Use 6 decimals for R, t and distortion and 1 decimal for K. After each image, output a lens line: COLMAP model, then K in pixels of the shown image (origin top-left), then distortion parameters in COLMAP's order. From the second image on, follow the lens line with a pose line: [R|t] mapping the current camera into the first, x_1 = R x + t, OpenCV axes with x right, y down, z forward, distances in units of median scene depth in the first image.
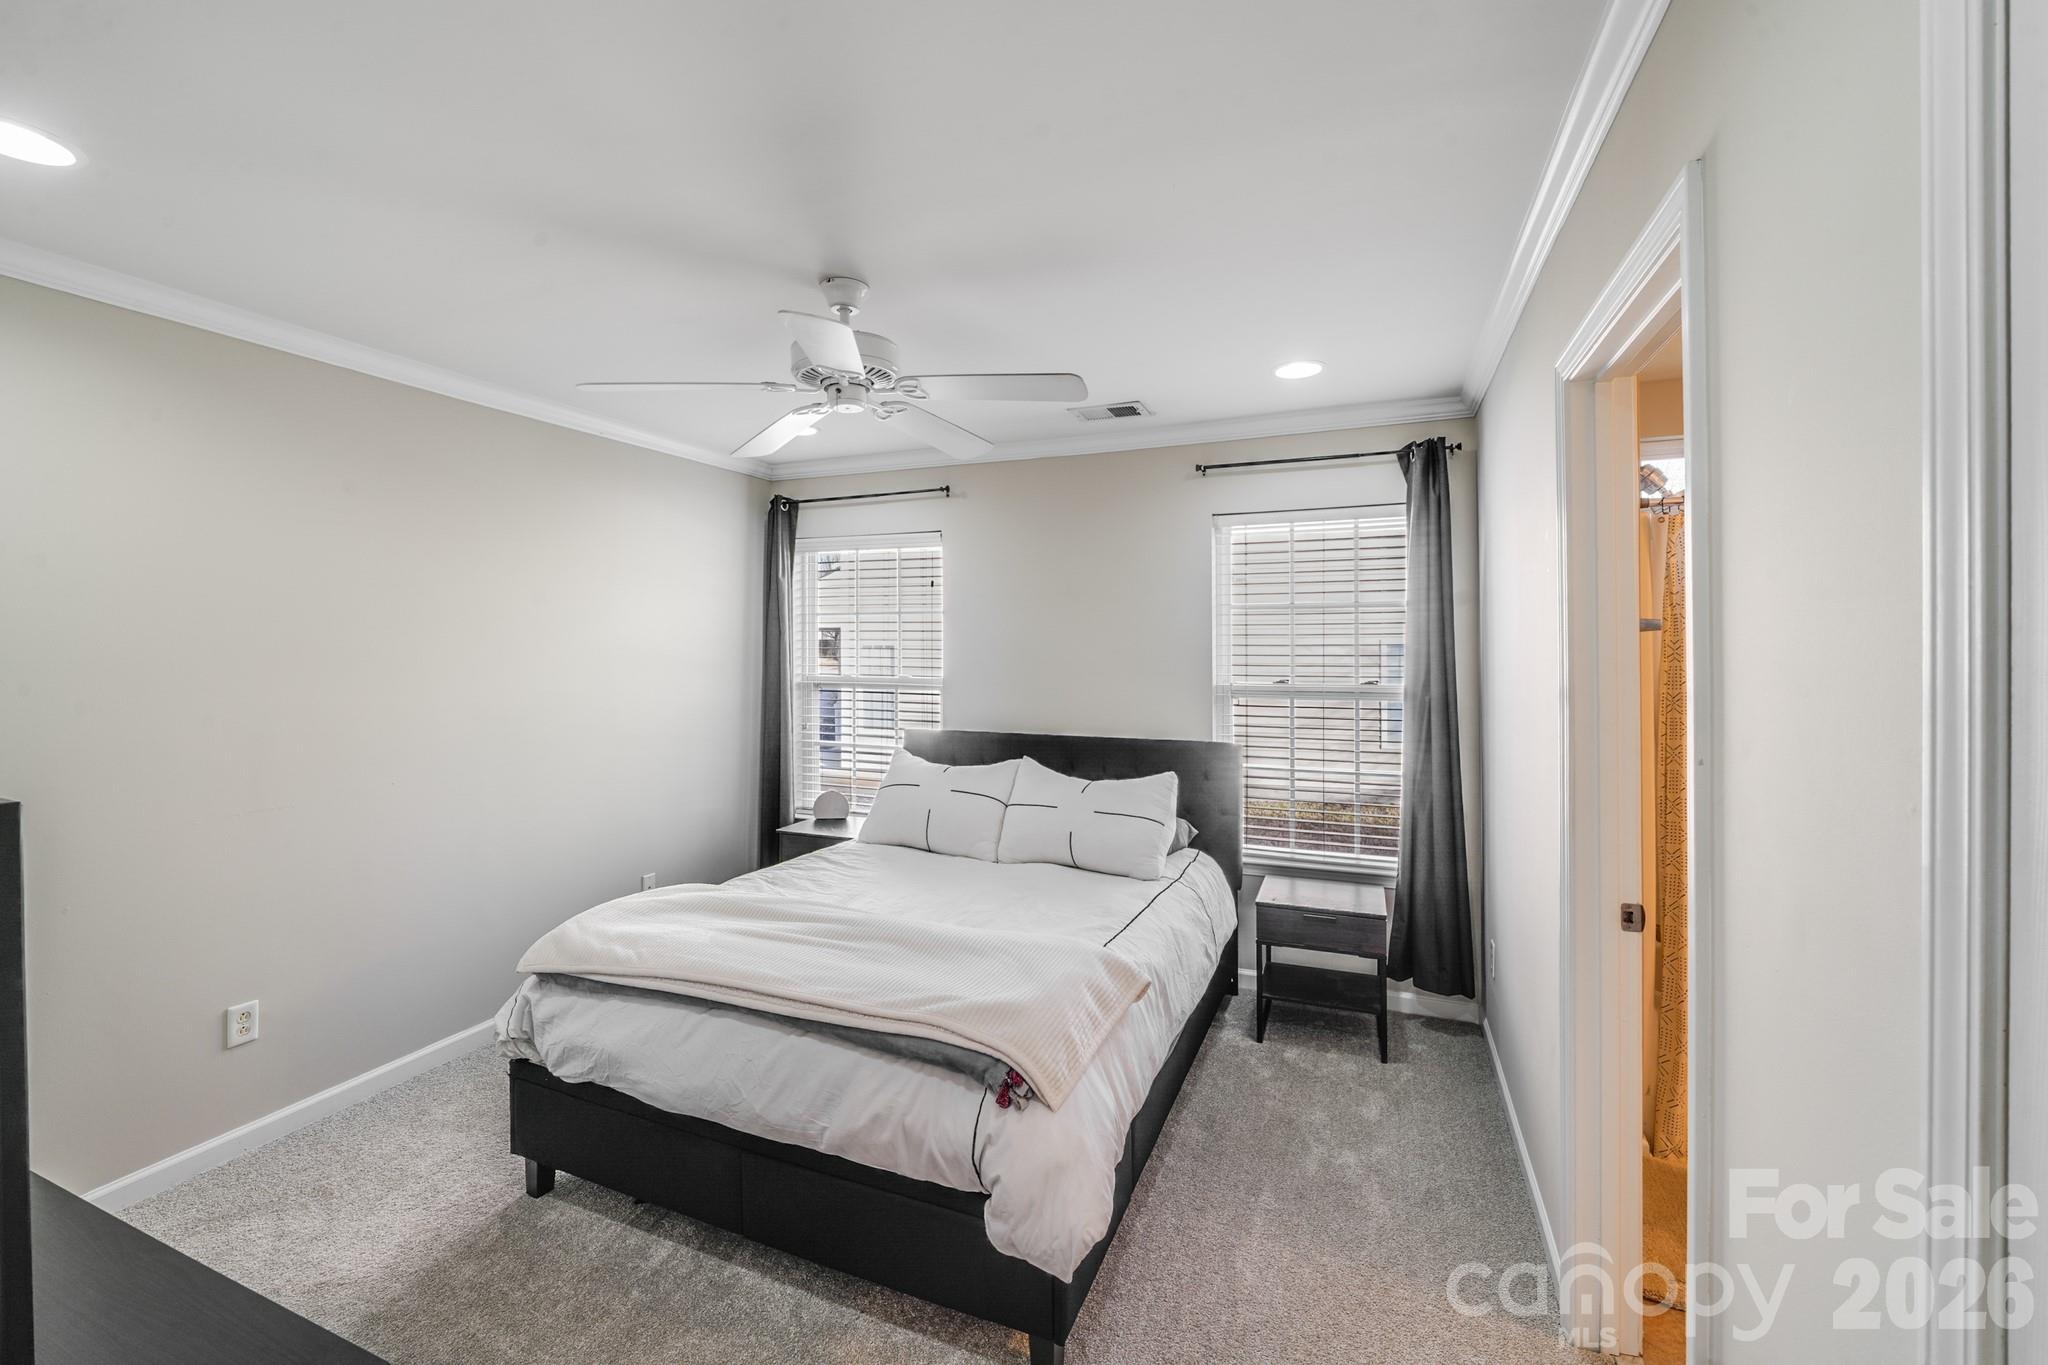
lens RADIAL K [[838.2, 0, 1022.1], [0, 838.2, 664.6], [0, 0, 1]] dist [-0.007656, -0.000366]
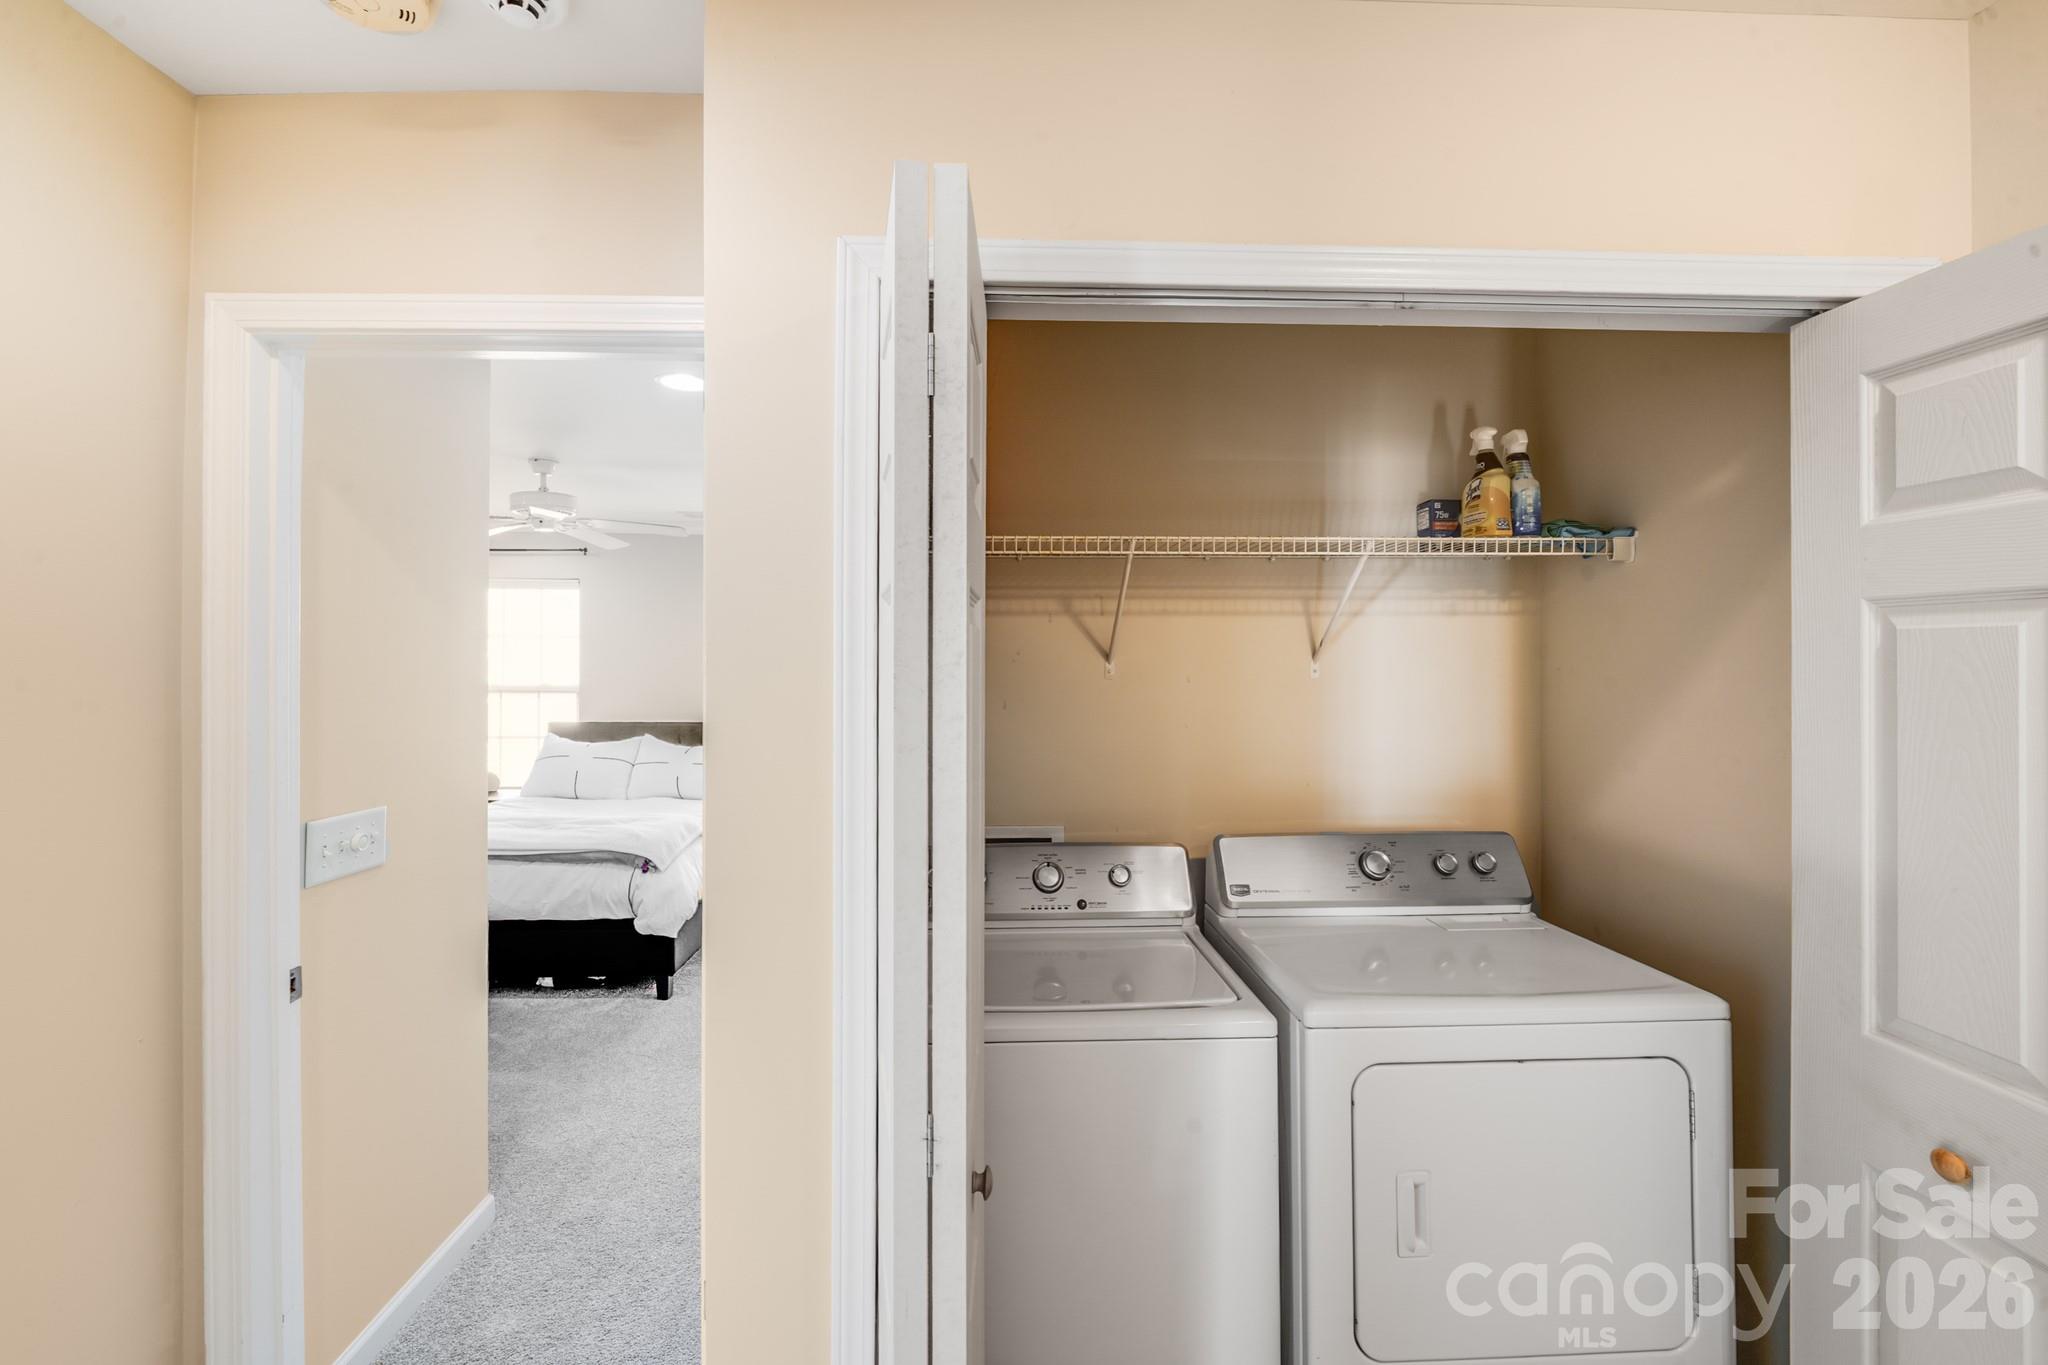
lens RADIAL K [[838.2, 0, 1022.1], [0, 838.2, 664.6], [0, 0, 1]] dist [-0.007656, -0.000366]
pose [[0.902645, 0.004584, 0.430362, -0.068222], [0.000486, 0.999932, -0.011670, 0.003012], [-0.430386, 0.010742, 0.902581, -1.319905]]
